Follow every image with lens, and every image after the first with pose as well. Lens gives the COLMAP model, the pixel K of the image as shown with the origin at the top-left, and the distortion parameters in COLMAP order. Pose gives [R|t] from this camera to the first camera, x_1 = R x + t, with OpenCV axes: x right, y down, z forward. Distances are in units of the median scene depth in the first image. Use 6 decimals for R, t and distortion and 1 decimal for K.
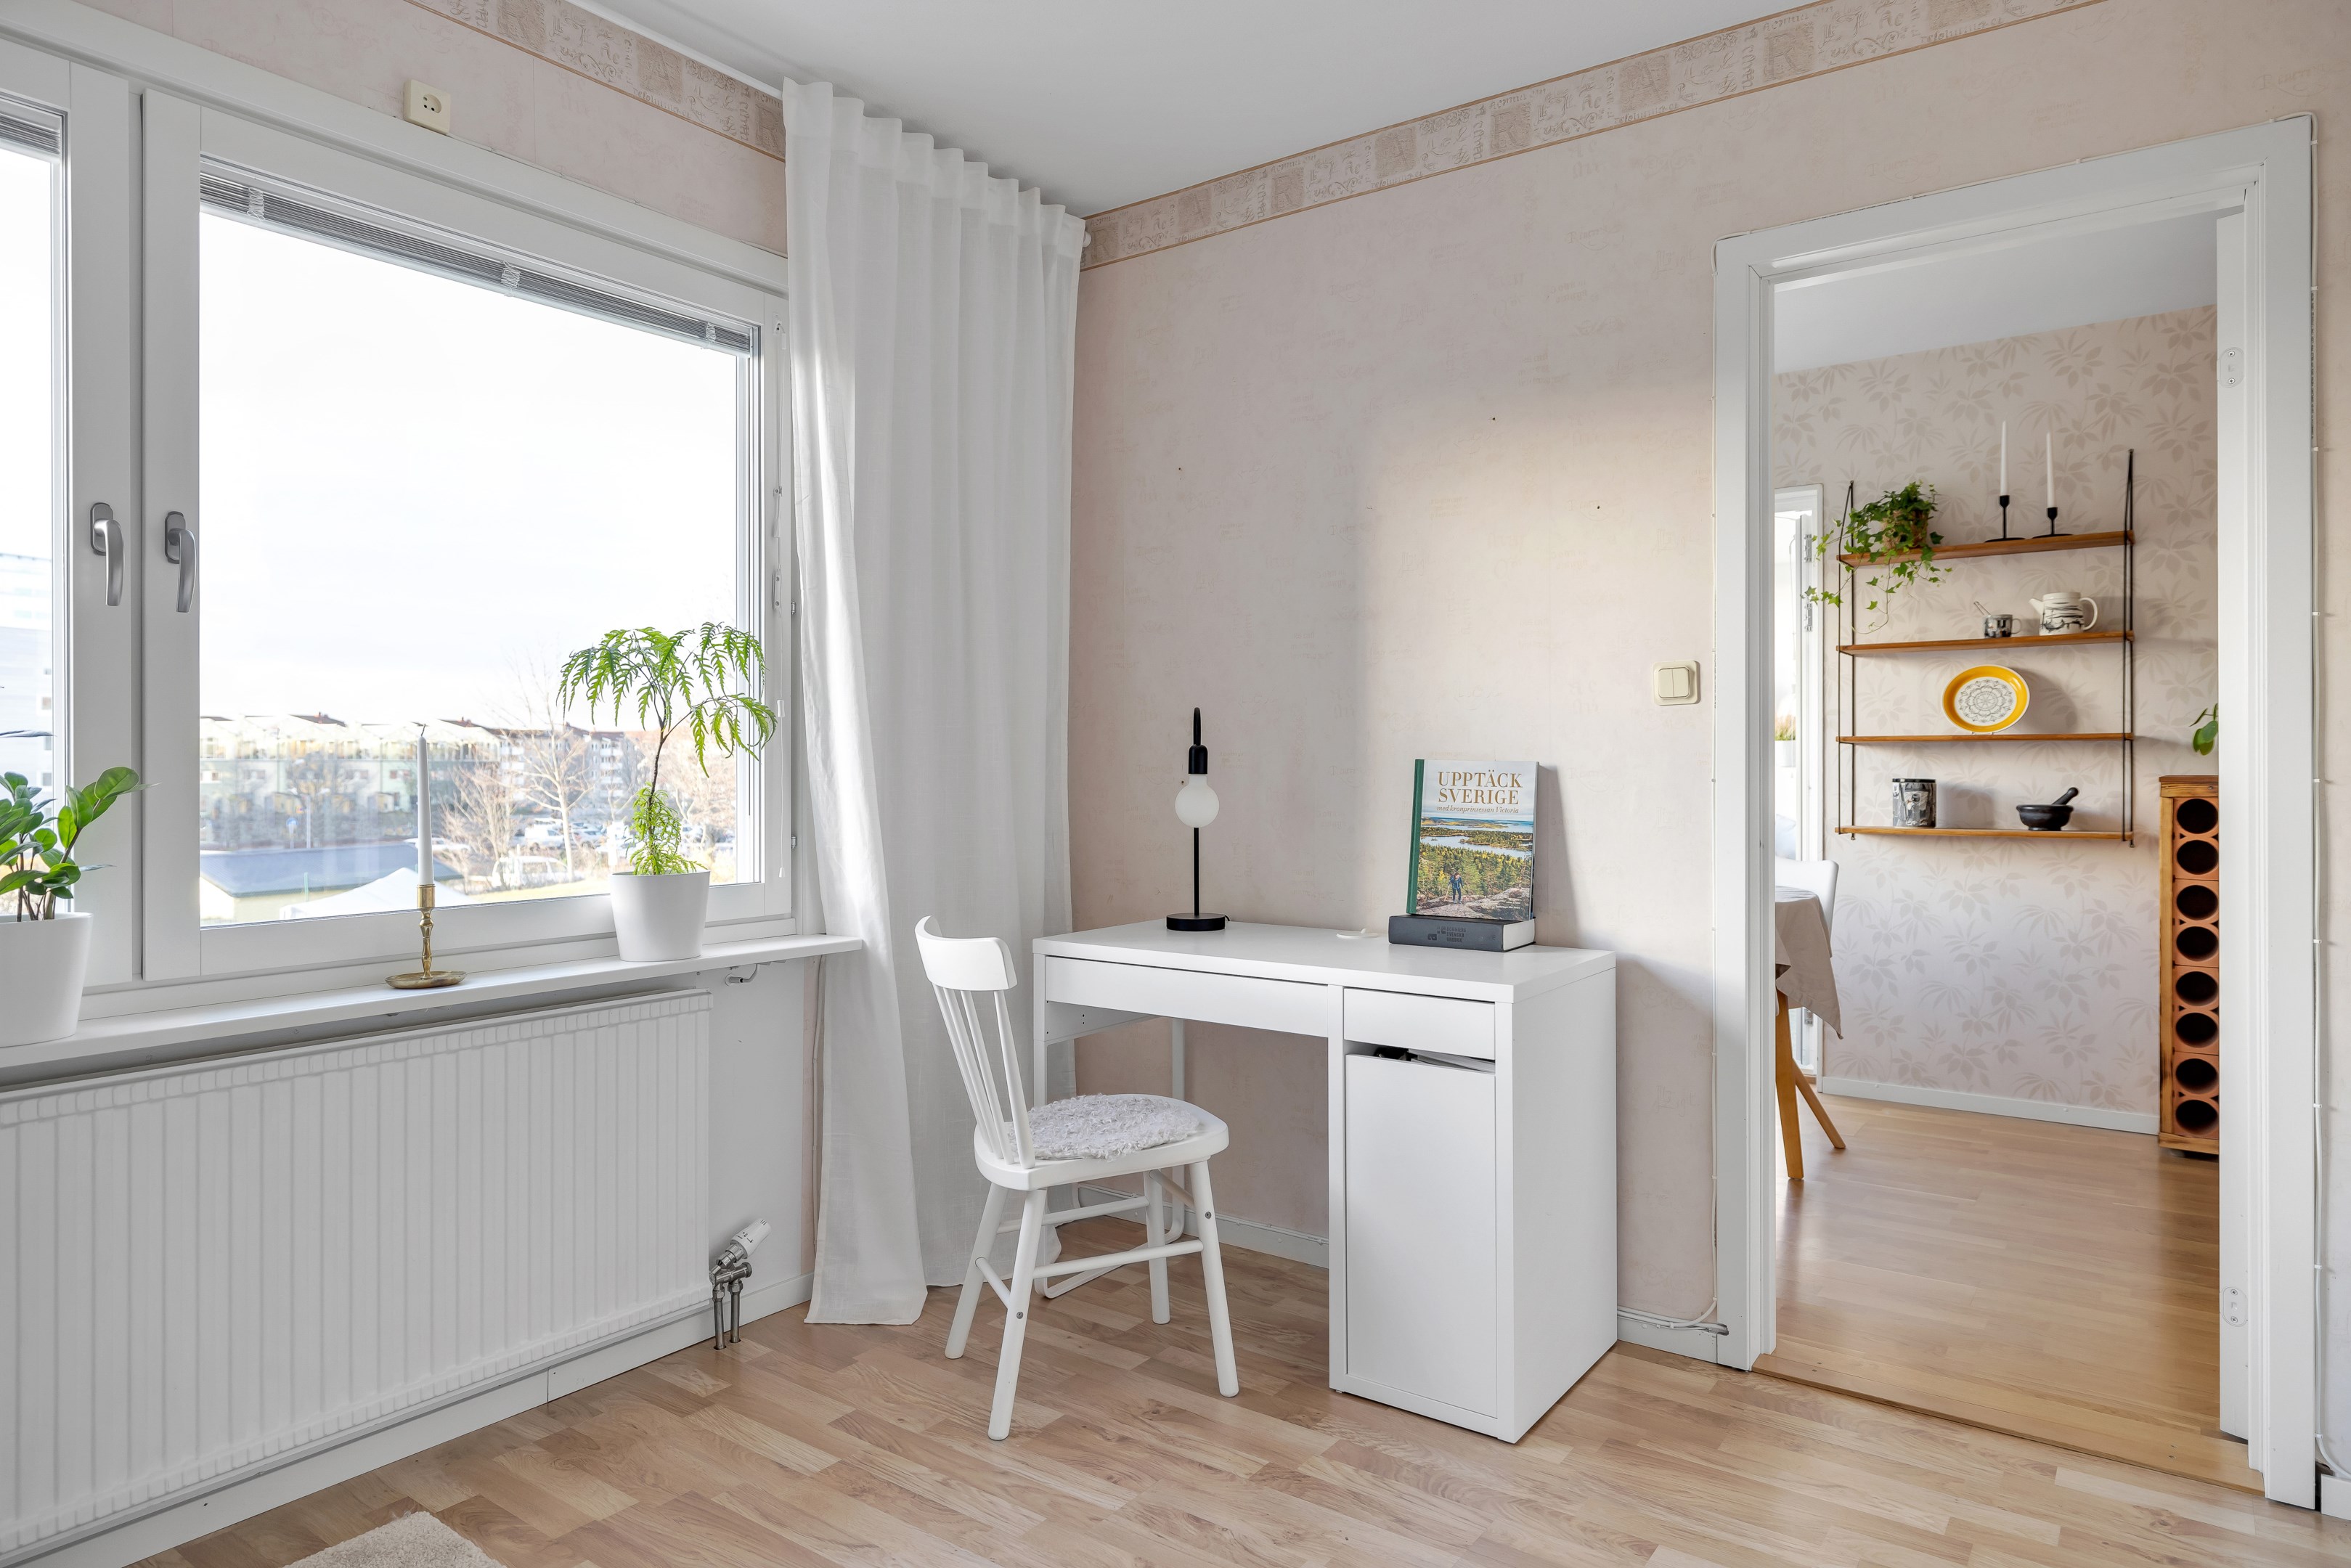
lens RADIAL K [[1361.5, 0, 1208.6], [0, 1361.5, 764.9], [0, 0, 1]] dist [-0.003265, 0.000291]
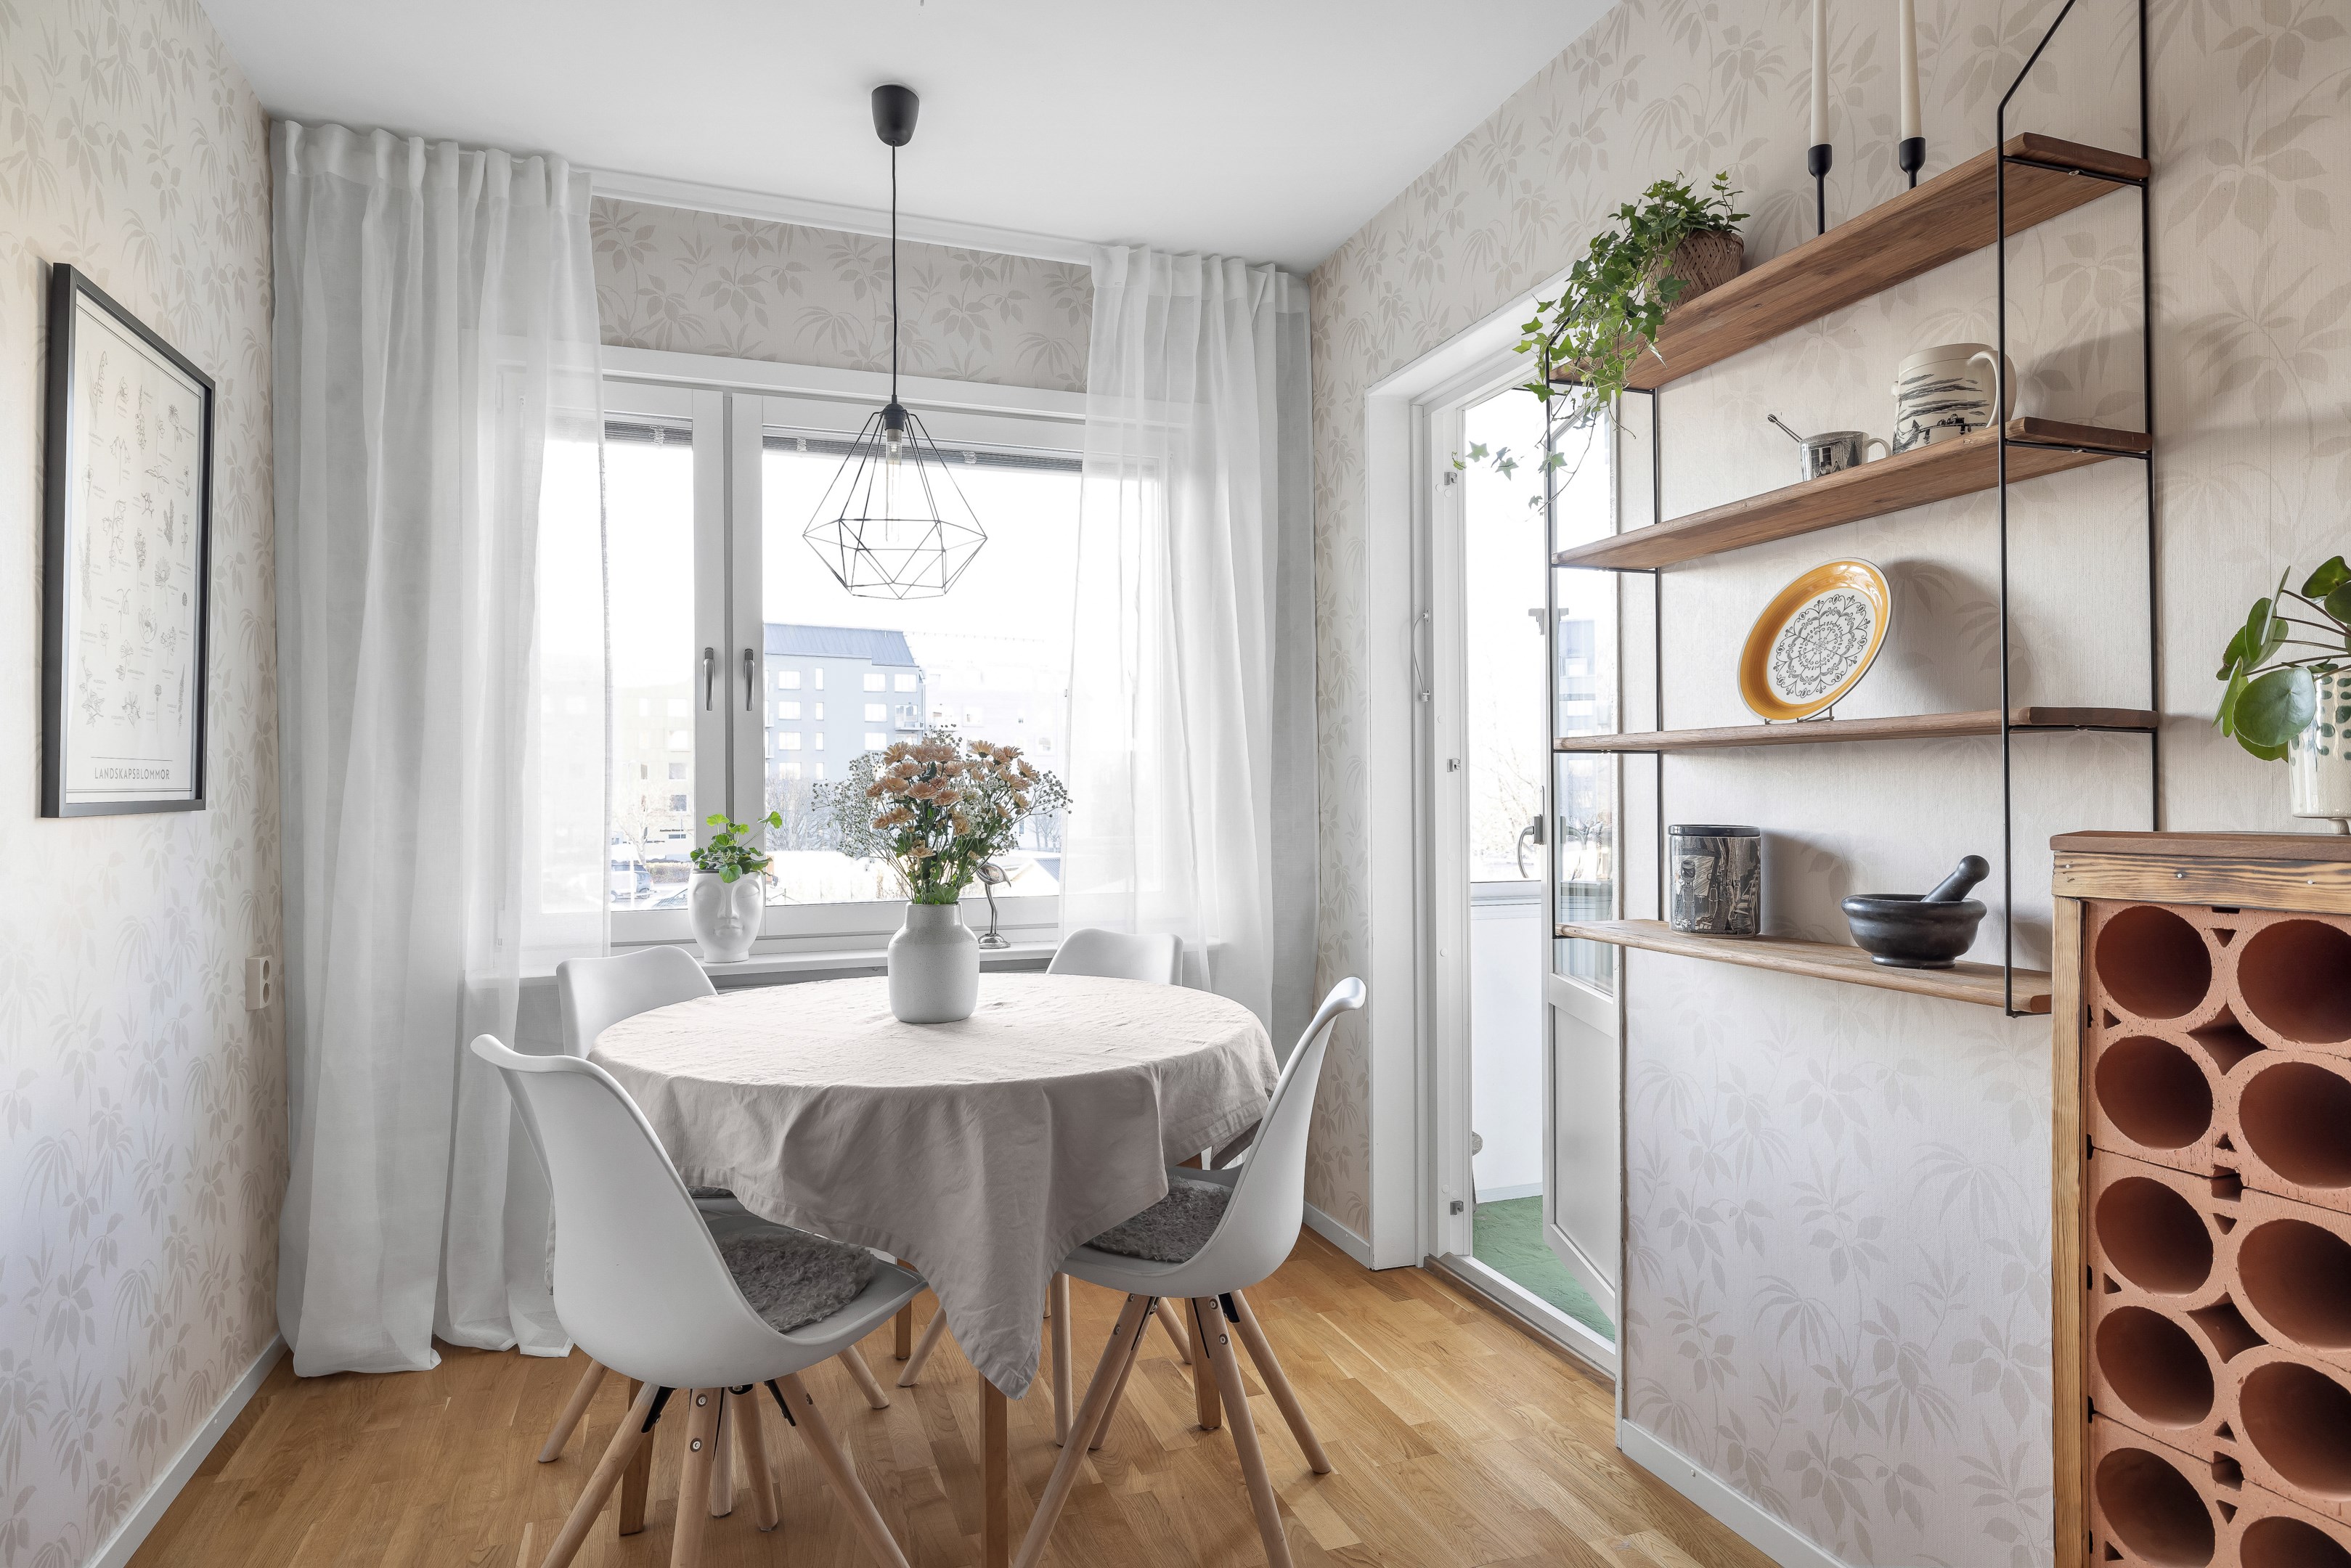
lens RADIAL K [[1293.0, 0, 1192.0], [0, 1293.0, 775.0], [0, 0, 1]] dist [-0.000138, -0.000486]
pose [[0.831642, -0.010941, -0.555204, 0.628406], [0.006518, 0.999929, -0.009942, -0.003888], [0.555274, 0.004650, 0.831655, 0.553678]]
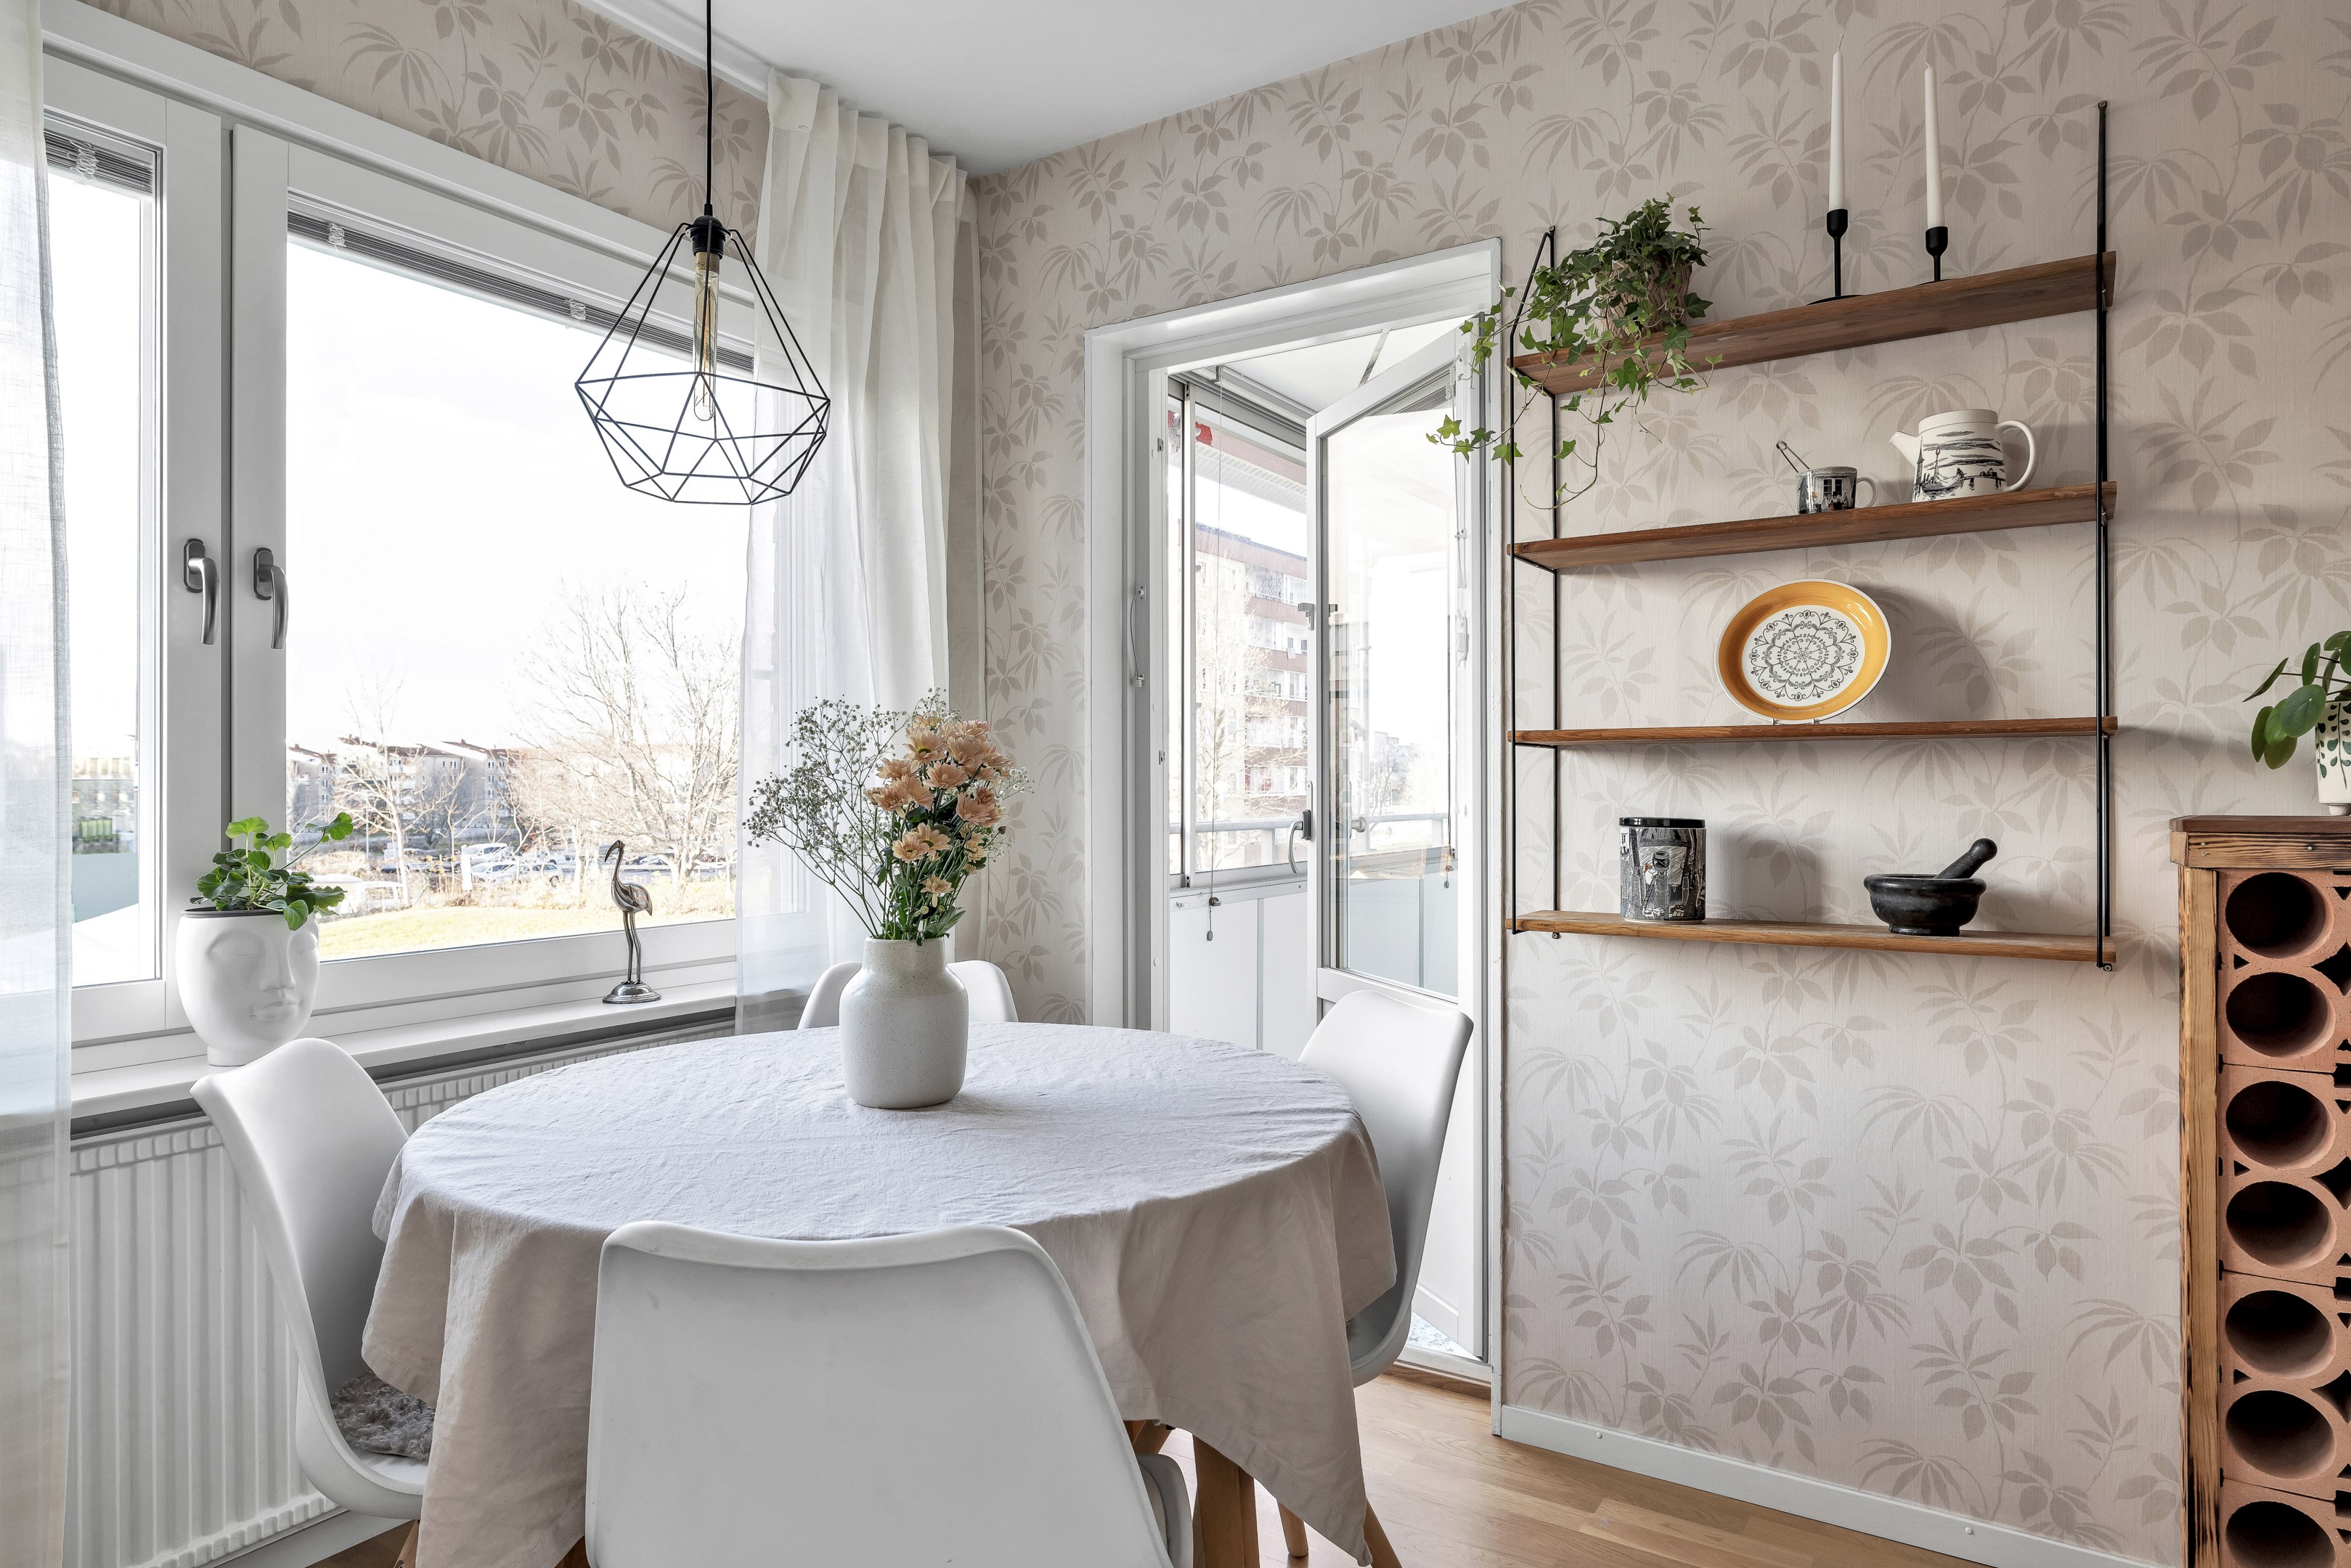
lens RADIAL K [[1361.5, 0, 1200.2], [0, 1361.5, 776.6], [0, 0, 1]] dist [-0.003265, 0.000291]
pose [[0.998570, -0.000253, 0.053452, 0.334849], [0.000527, 0.999987, -0.005117, -0.002271], [-0.053450, 0.005137, 0.998557, 0.535470]]
